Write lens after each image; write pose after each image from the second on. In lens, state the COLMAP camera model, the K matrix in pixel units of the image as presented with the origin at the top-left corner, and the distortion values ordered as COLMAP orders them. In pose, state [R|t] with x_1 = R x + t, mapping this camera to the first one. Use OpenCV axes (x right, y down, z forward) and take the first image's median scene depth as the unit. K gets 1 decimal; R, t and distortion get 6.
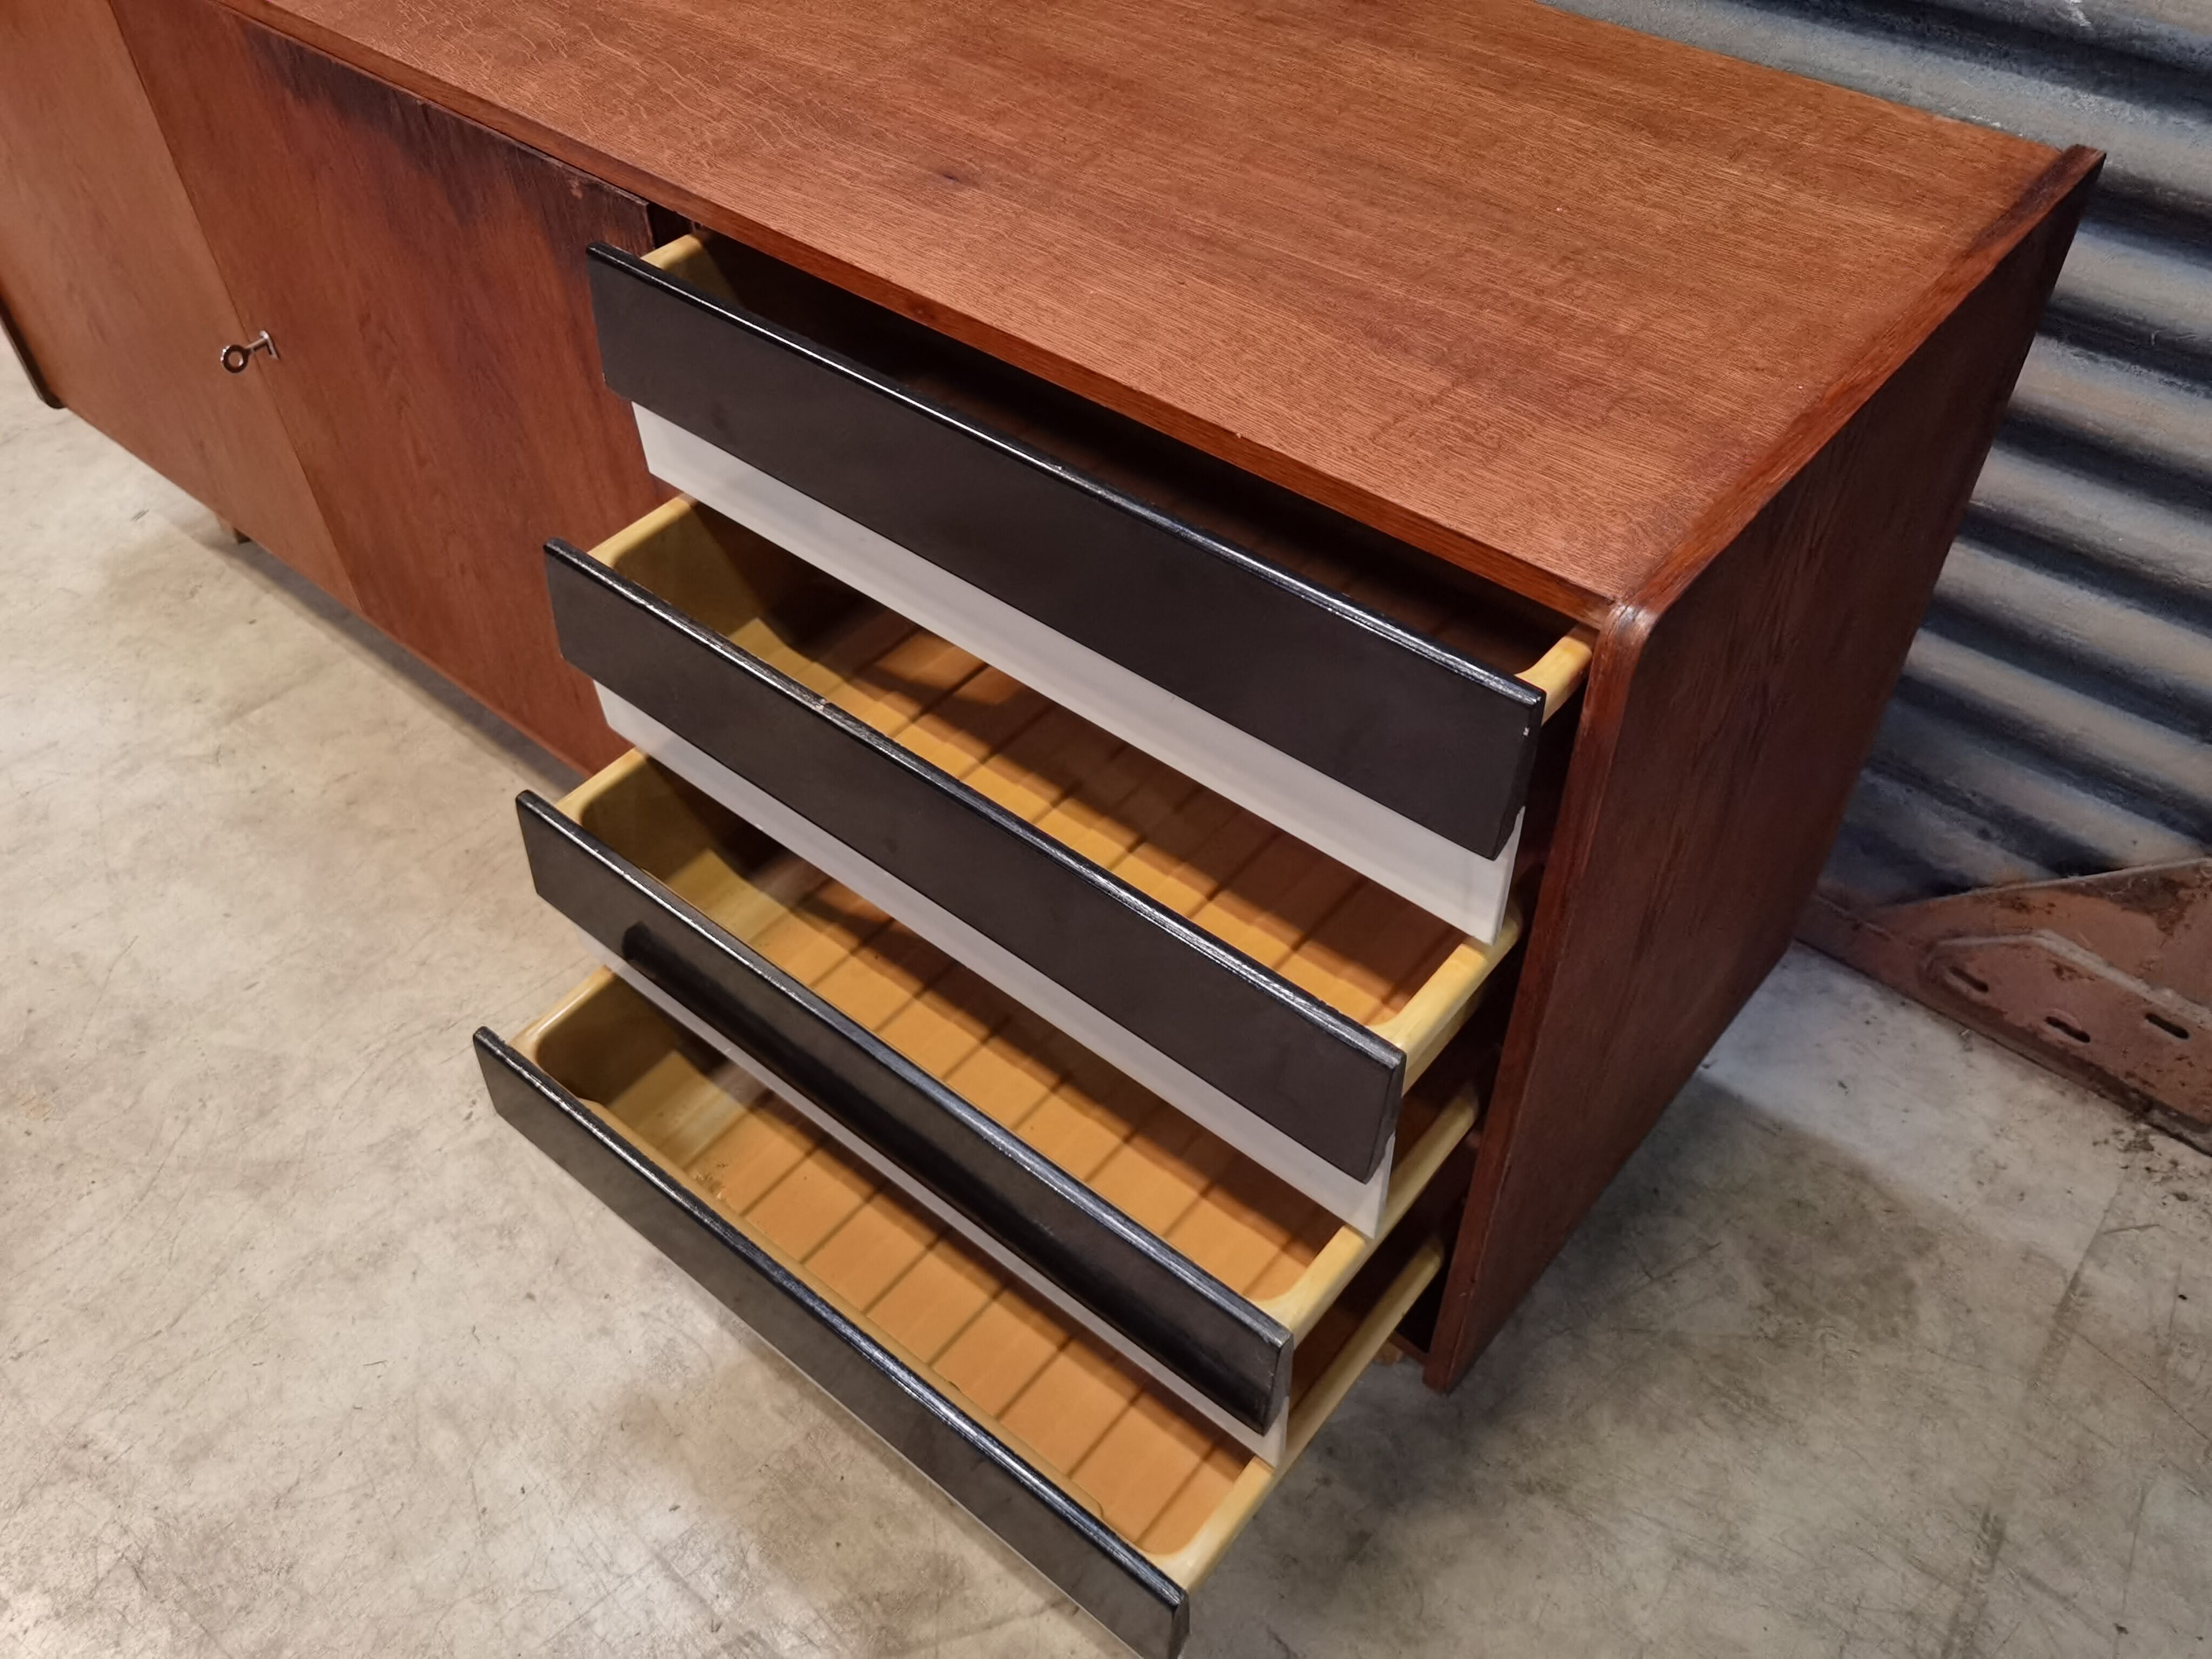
lens RADIAL K [[1797.1, 0, 1119.9], [0, 1797.1, 800.0], [0, 0, 1]] dist [0.000962, -0.012425]
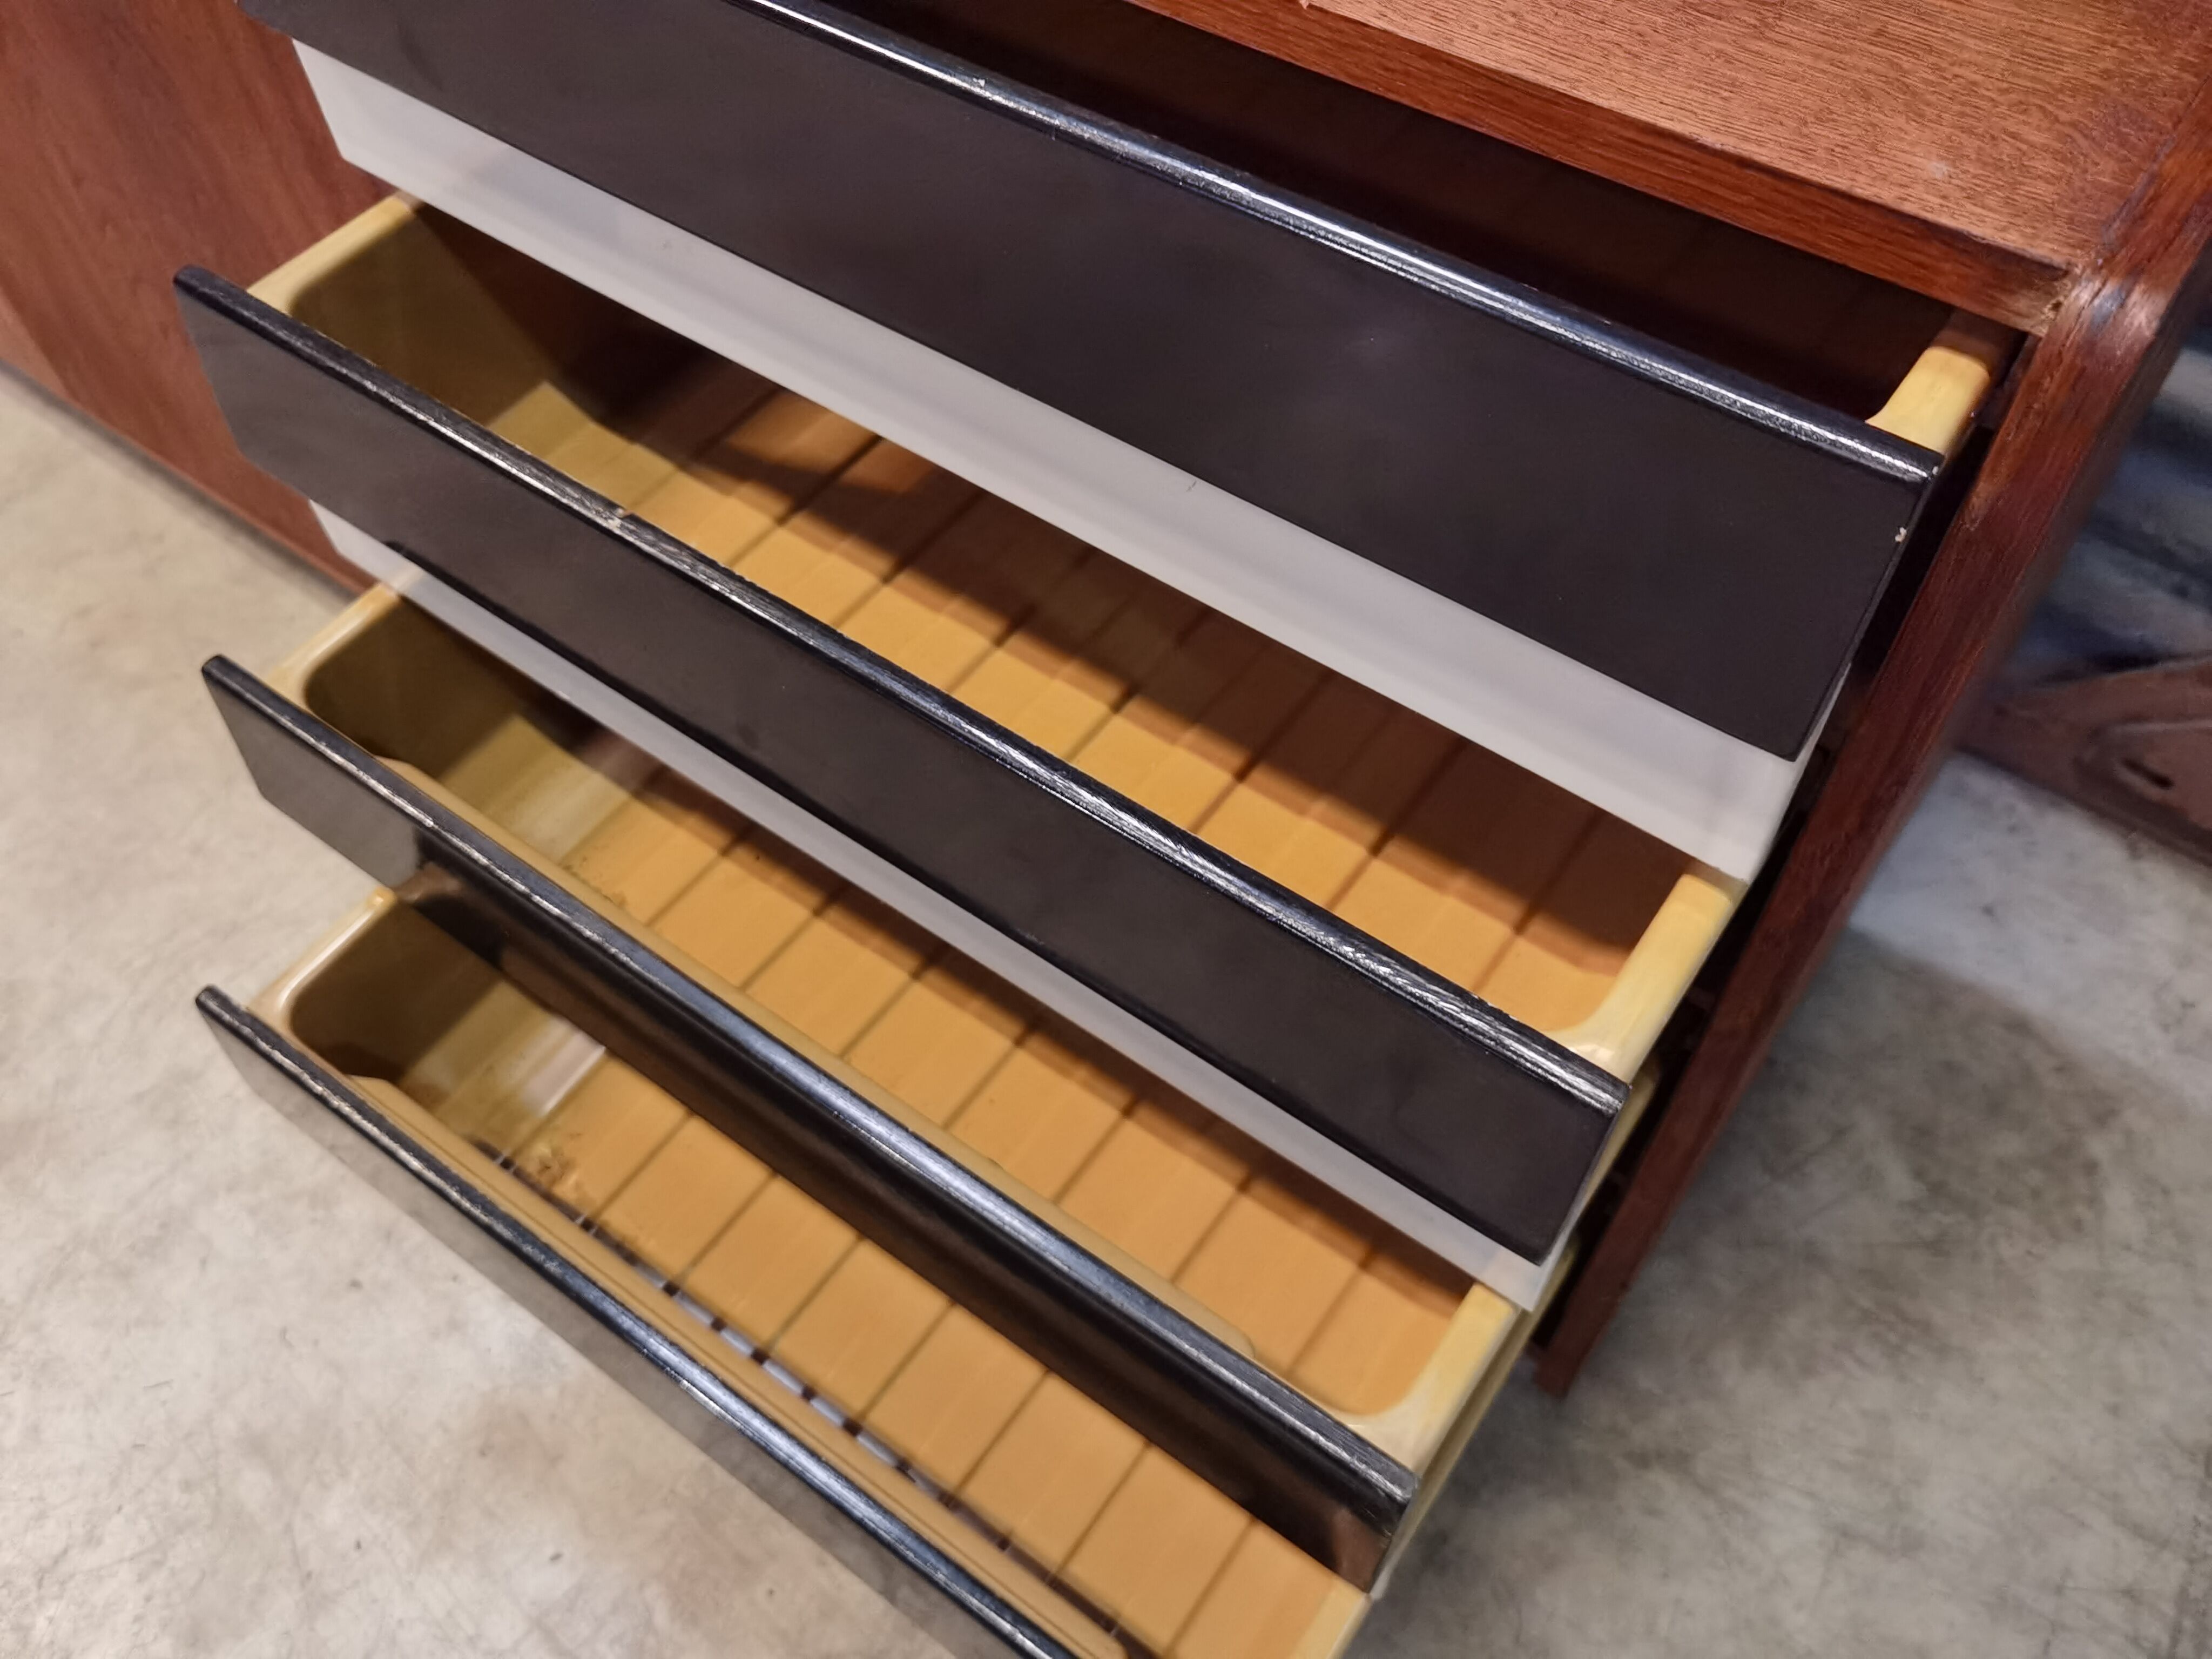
lens RADIAL K [[1797.1, 0, 1119.9], [0, 1797.1, 800.0], [0, 0, 1]] dist [0.000962, -0.012425]
pose [[0.998023, -0.053231, 0.033418, -0.013342], [0.048135, 0.989235, 0.138190, -0.024645], [-0.040415, -0.136309, 0.989842, 0.264185]]
